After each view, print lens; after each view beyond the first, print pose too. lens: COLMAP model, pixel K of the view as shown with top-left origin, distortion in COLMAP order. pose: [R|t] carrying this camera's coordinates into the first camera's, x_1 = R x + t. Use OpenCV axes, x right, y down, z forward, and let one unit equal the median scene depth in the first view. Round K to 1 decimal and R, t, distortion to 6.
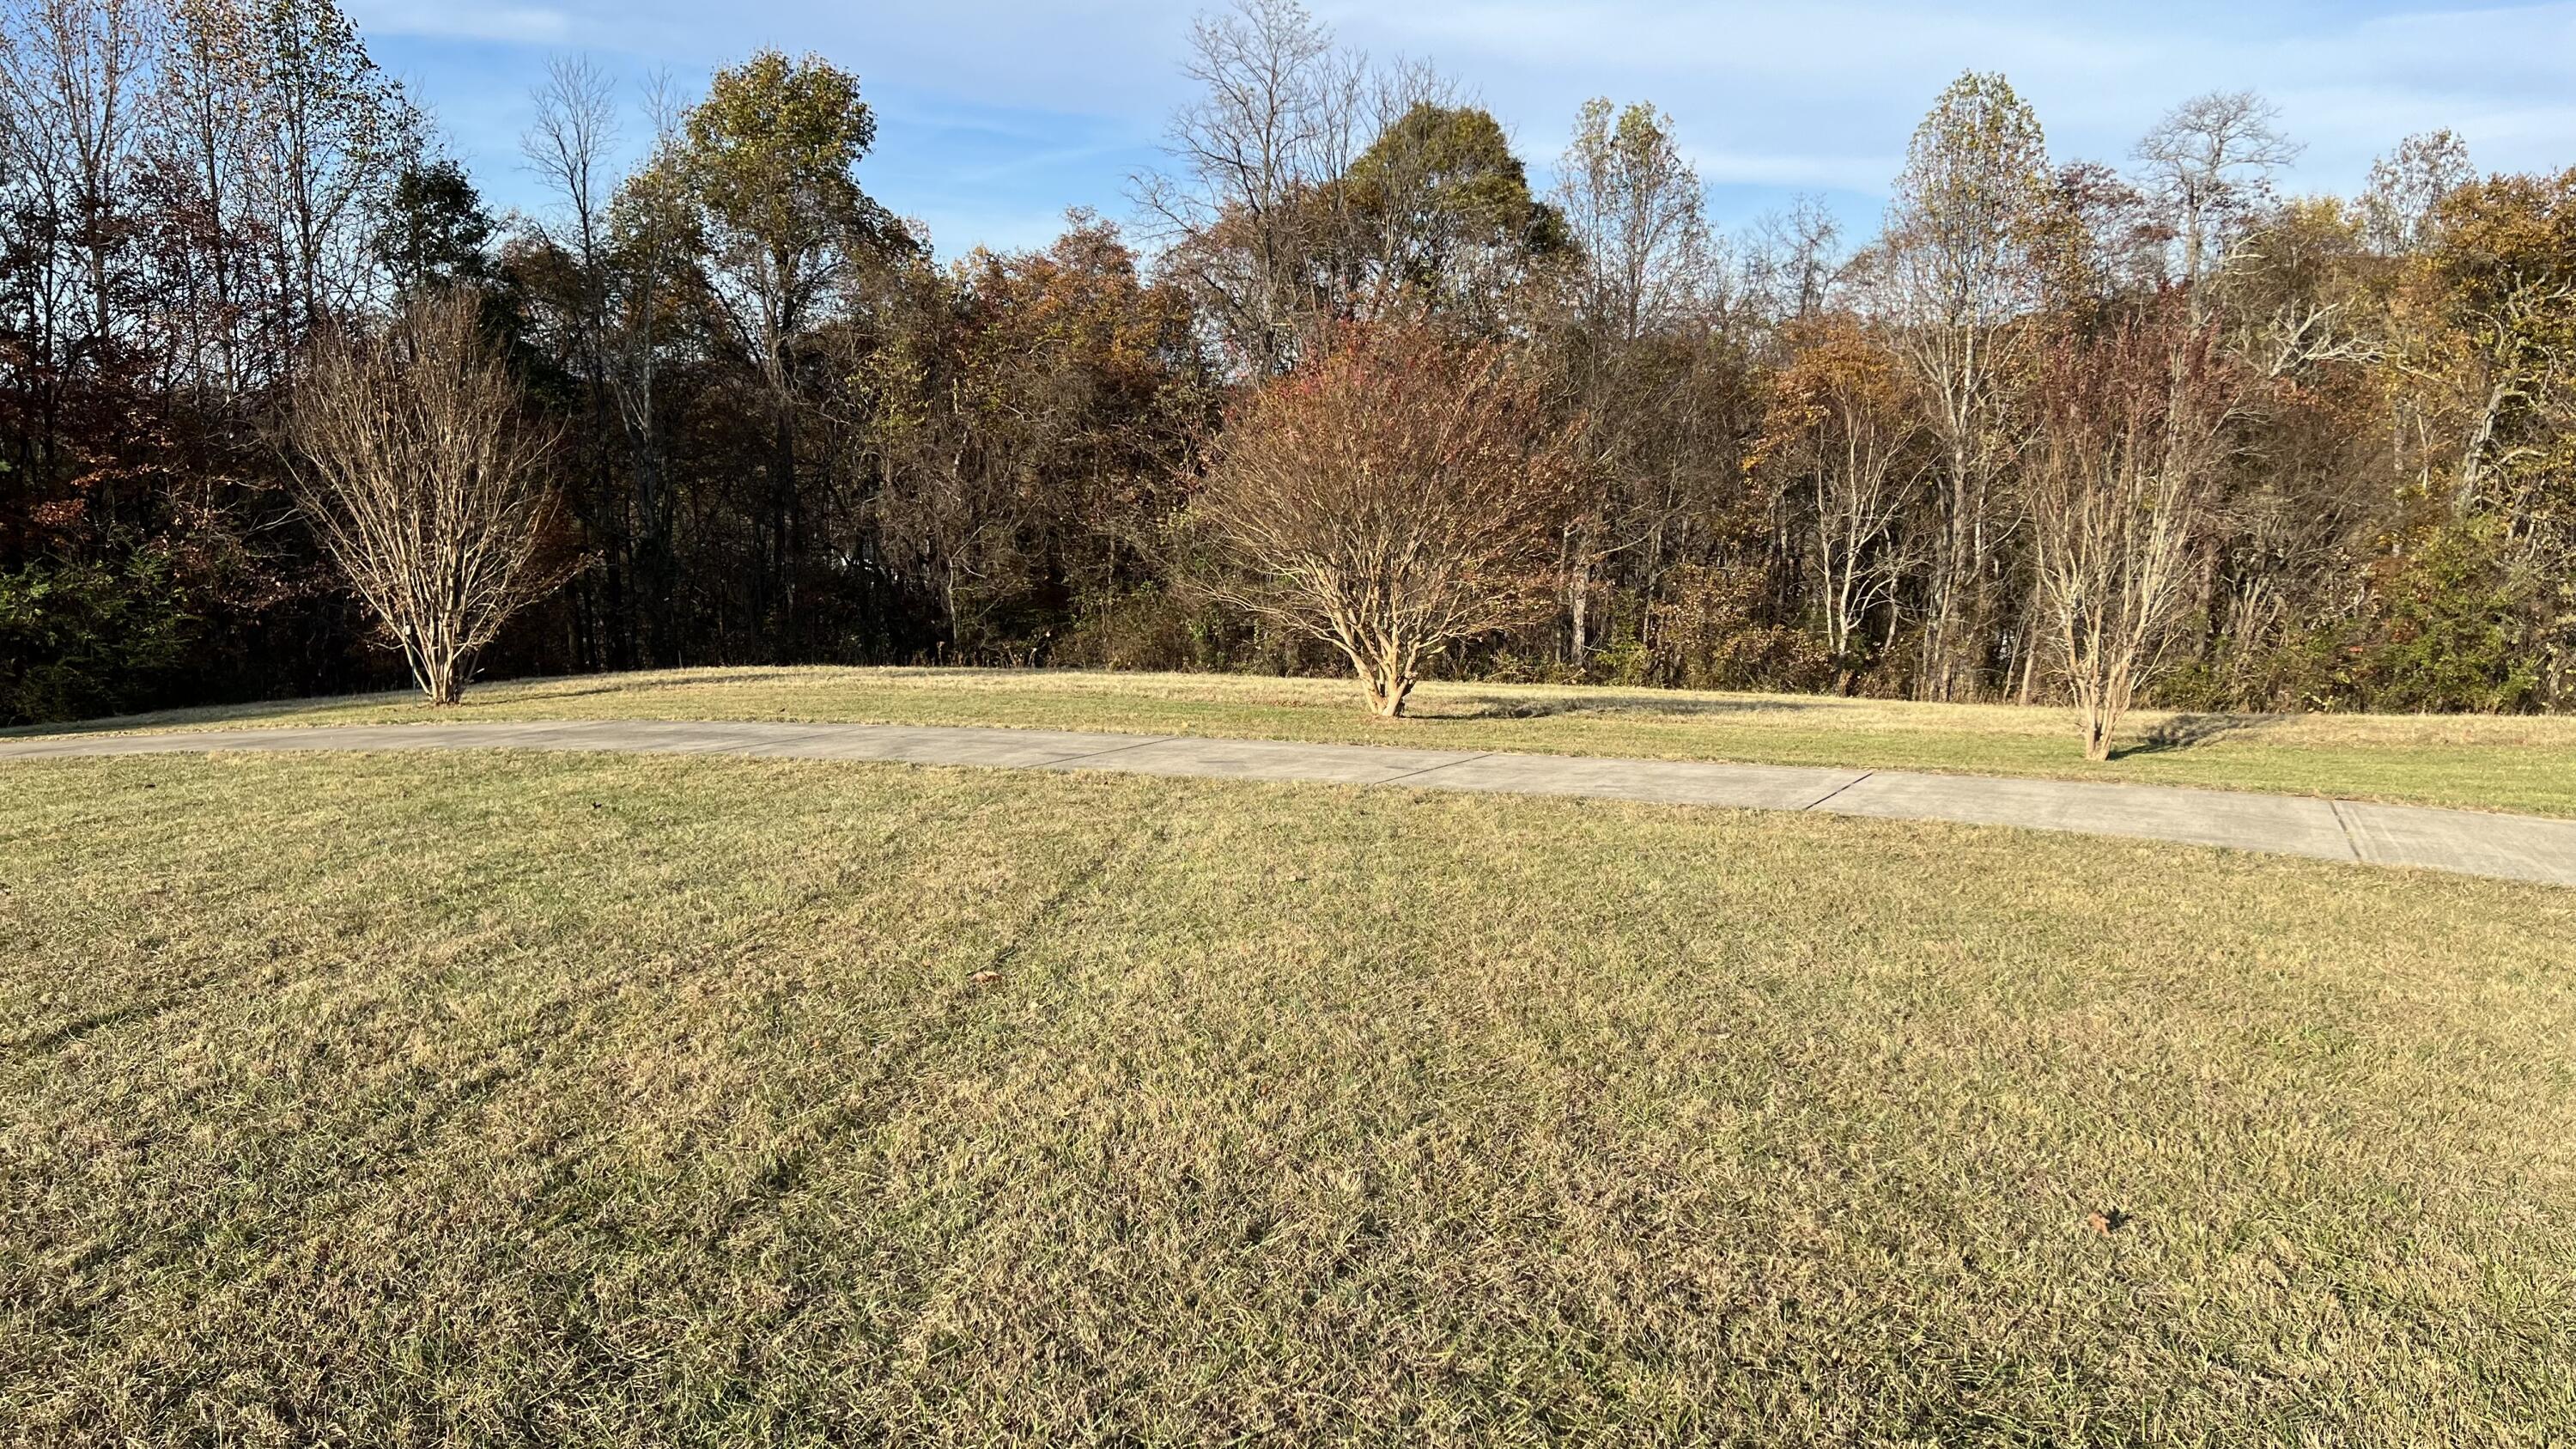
lens RADIAL K [[1865.8, 0, 1270.9], [0, 1865.8, 724.2], [0, 0, 1]] dist [0.103366, -0.149809]
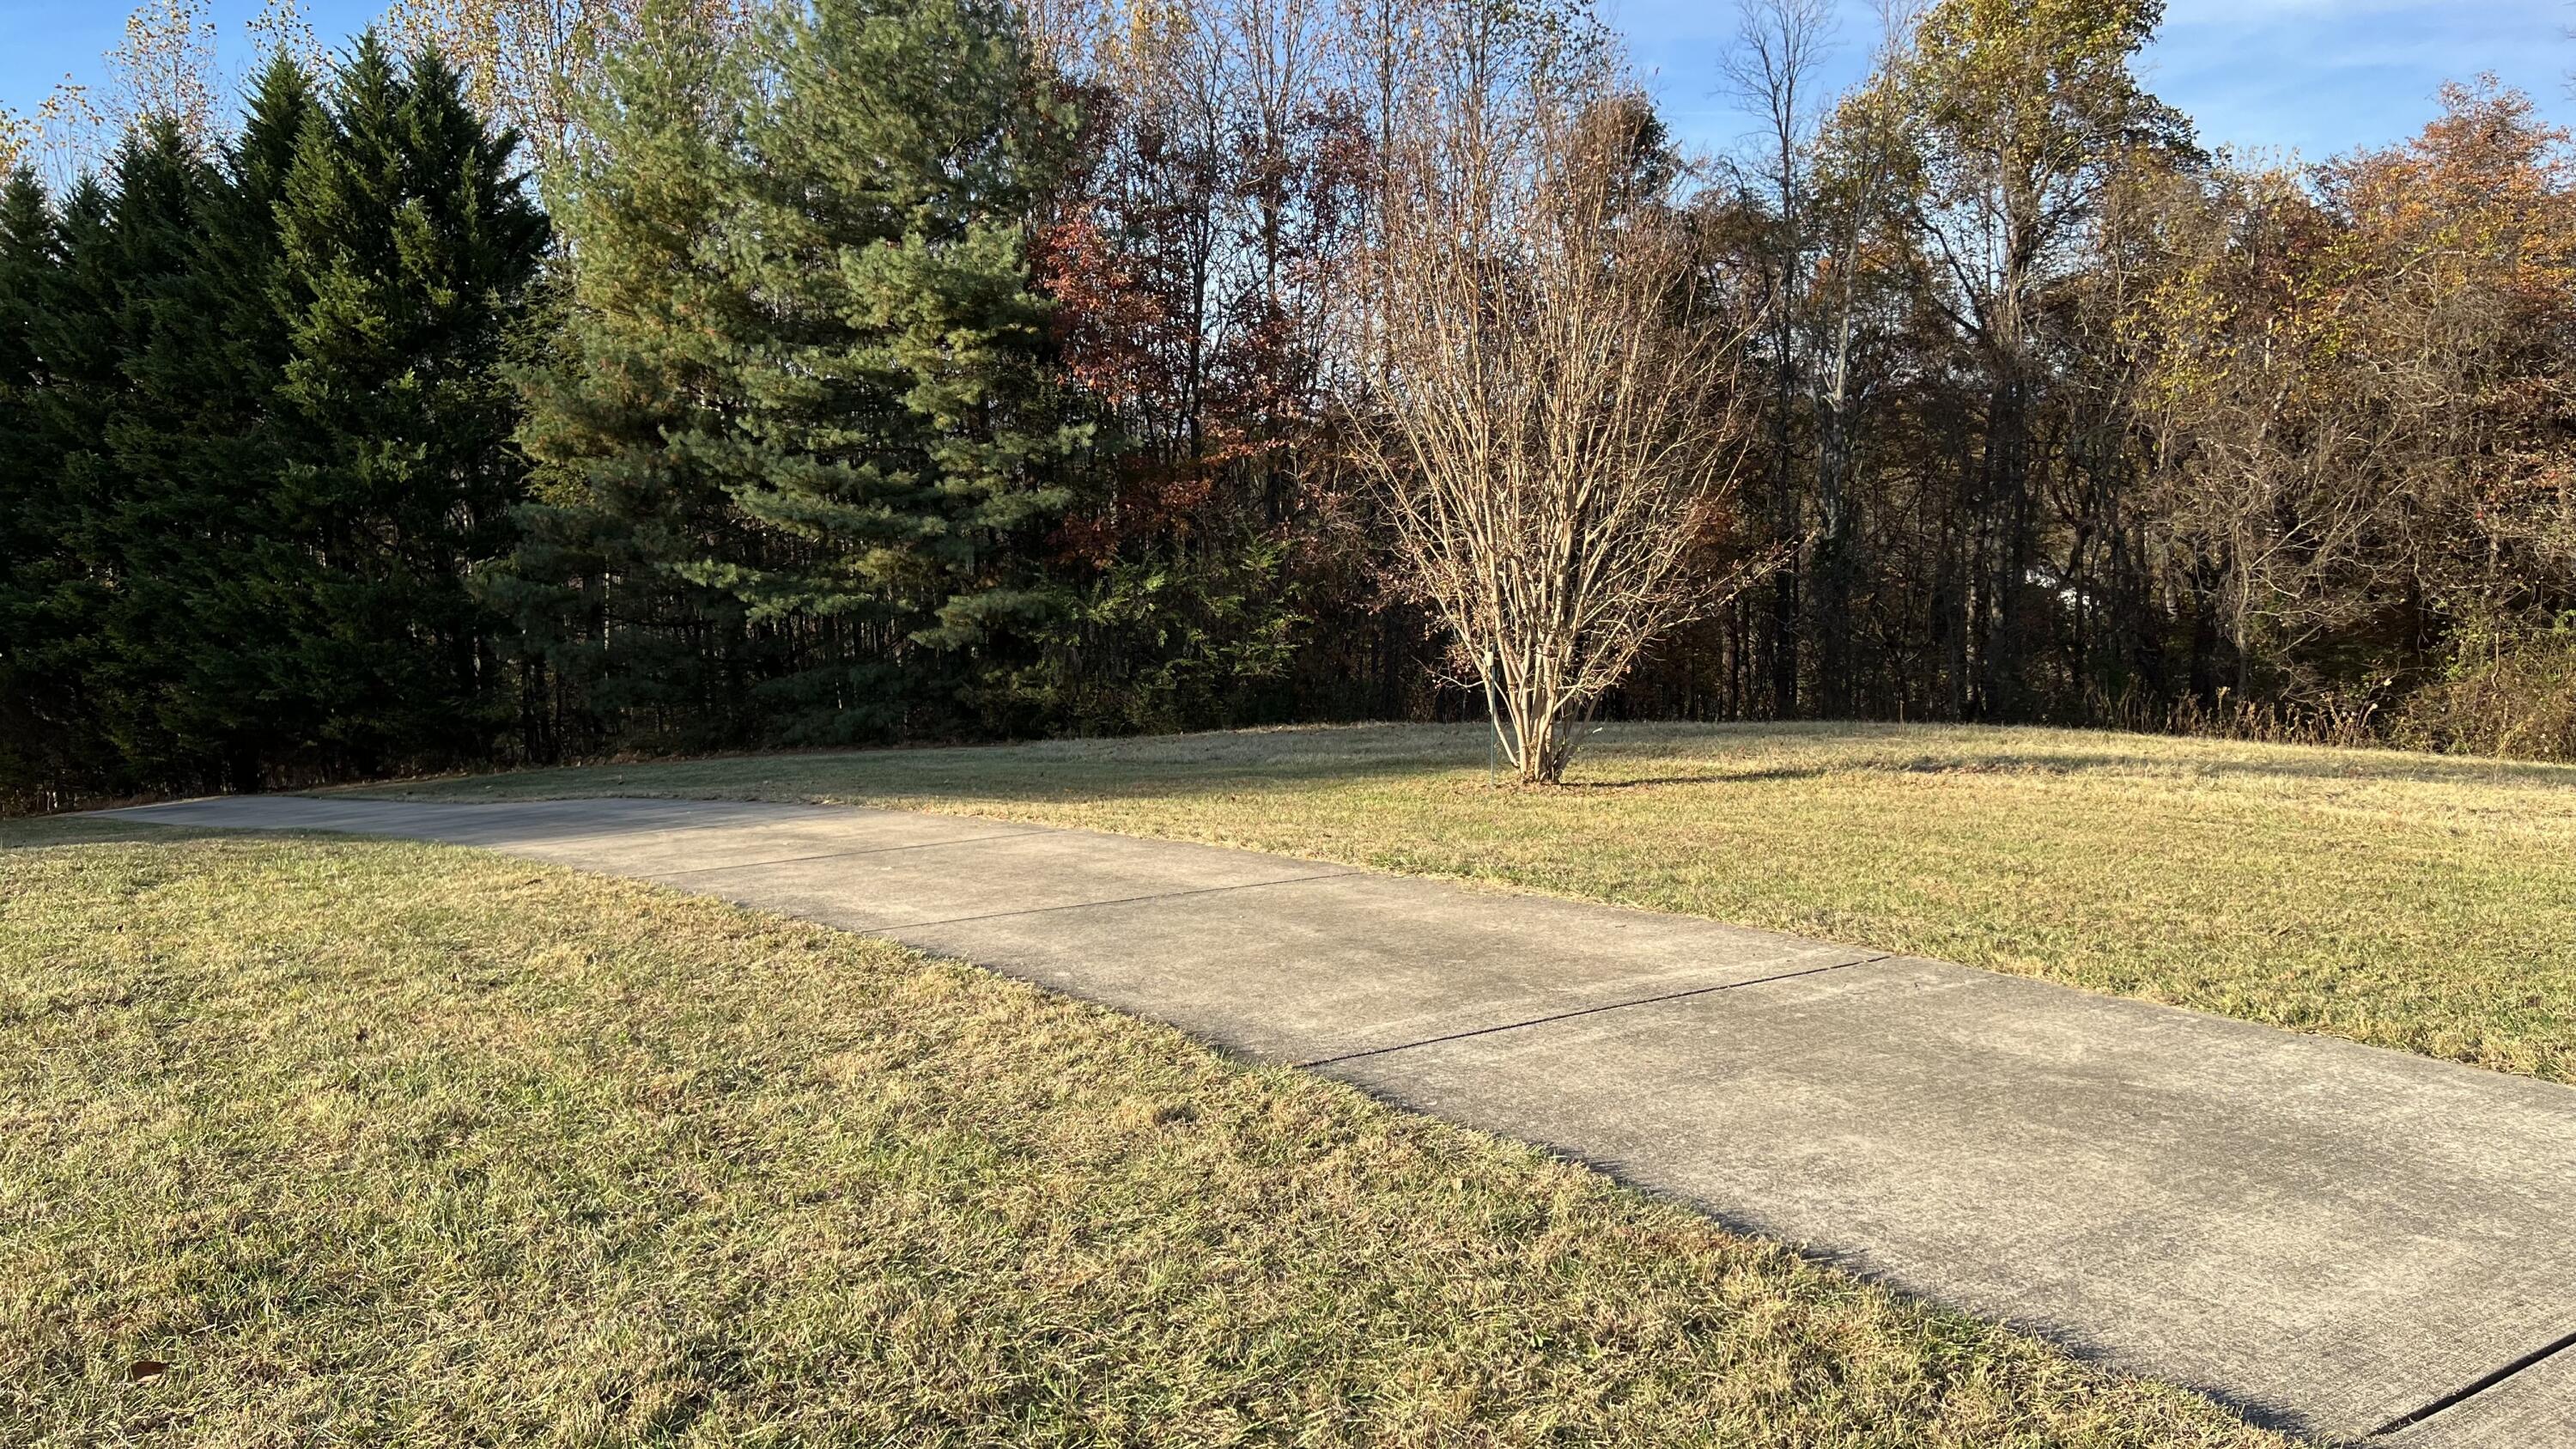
lens RADIAL K [[1865.8, 0, 1270.9], [0, 1865.8, 724.2], [0, 0, 1]] dist [0.103366, -0.149809]
pose [[0.831451, 0.069049, -0.551291, -0.113726], [-0.072727, 0.997236, 0.015217, -0.020469], [0.550818, 0.027442, 0.834174, 0.288224]]
